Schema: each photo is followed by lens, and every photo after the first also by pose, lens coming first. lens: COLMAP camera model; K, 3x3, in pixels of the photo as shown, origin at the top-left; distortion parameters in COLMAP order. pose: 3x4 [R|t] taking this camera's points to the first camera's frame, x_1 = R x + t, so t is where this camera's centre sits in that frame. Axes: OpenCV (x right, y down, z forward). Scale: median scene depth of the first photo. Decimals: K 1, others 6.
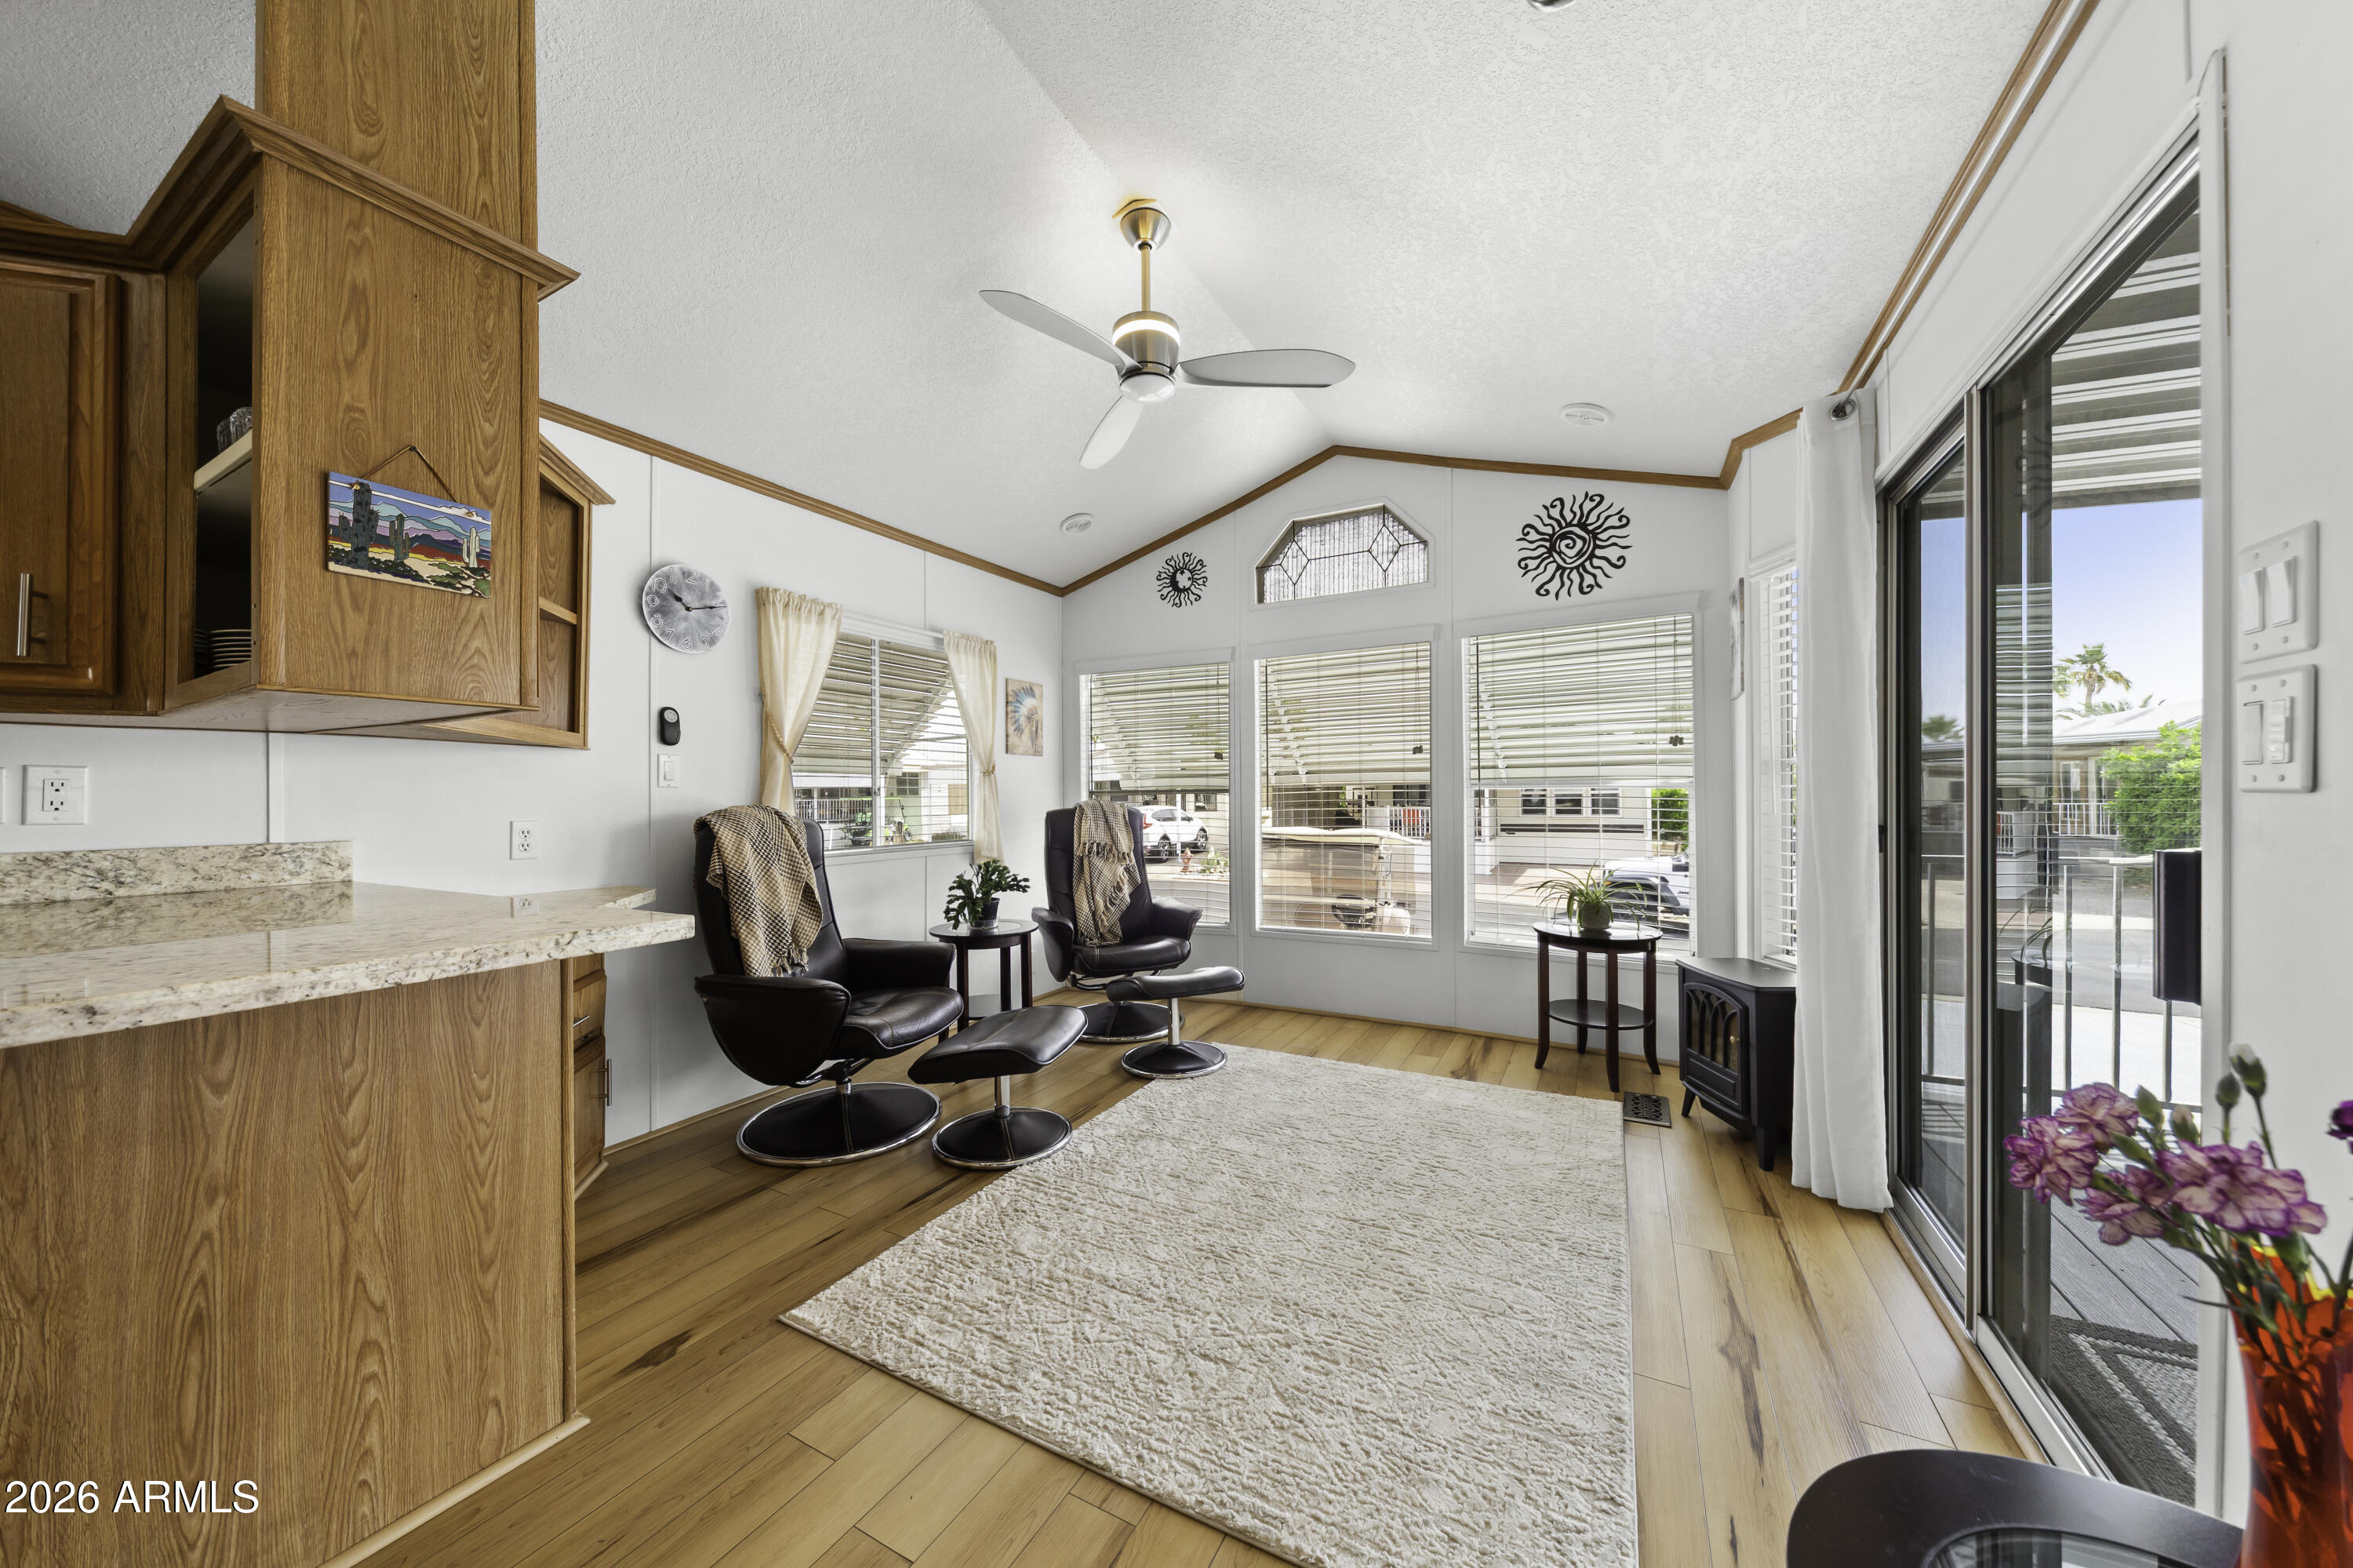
lens RADIAL K [[804.5, 0, 1171.5], [0, 804.5, 793.5], [0, 0, 1]] dist [0.003163, -0.001505]
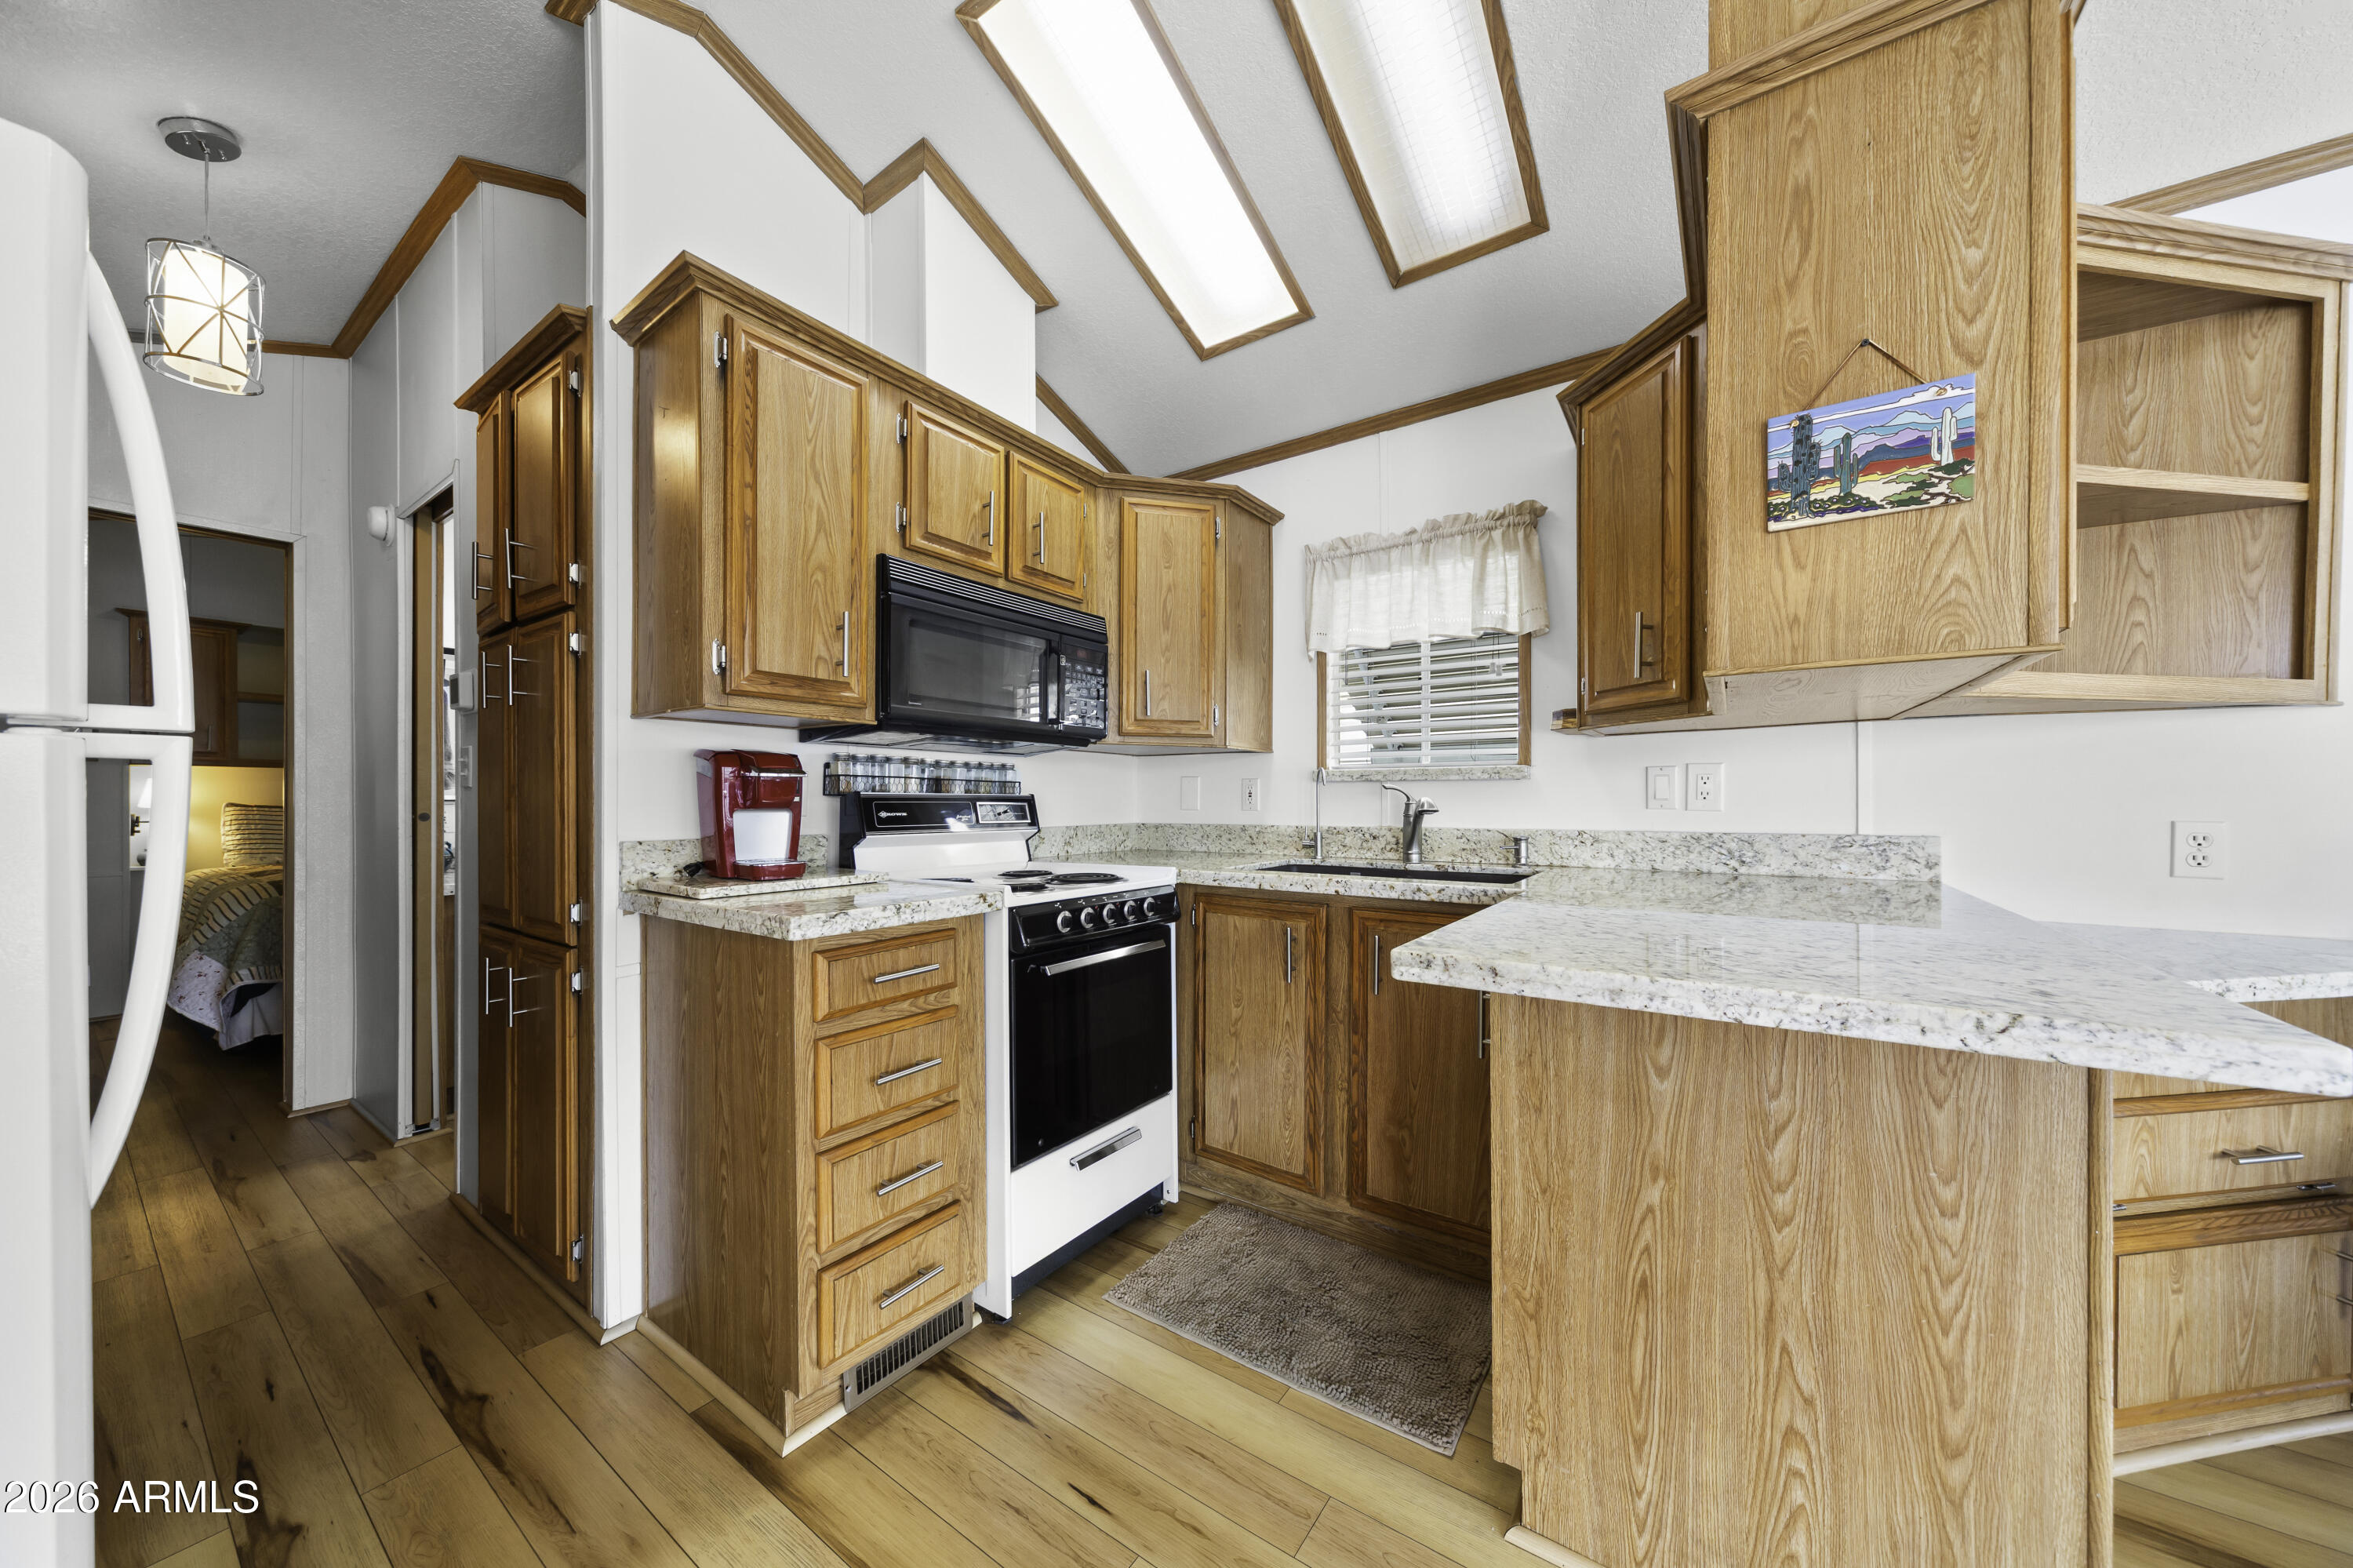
lens RADIAL K [[801.7, 0, 1180.1], [0, 801.7, 800.6], [0, 0, 1]] dist [0.000488, -0.000166]
pose [[-0.108004, 0.010705, -0.994093, -0.062520], [0.009660, 0.999906, 0.009718, 0.002841], [0.994104, -0.008554, -0.108097, 0.296848]]
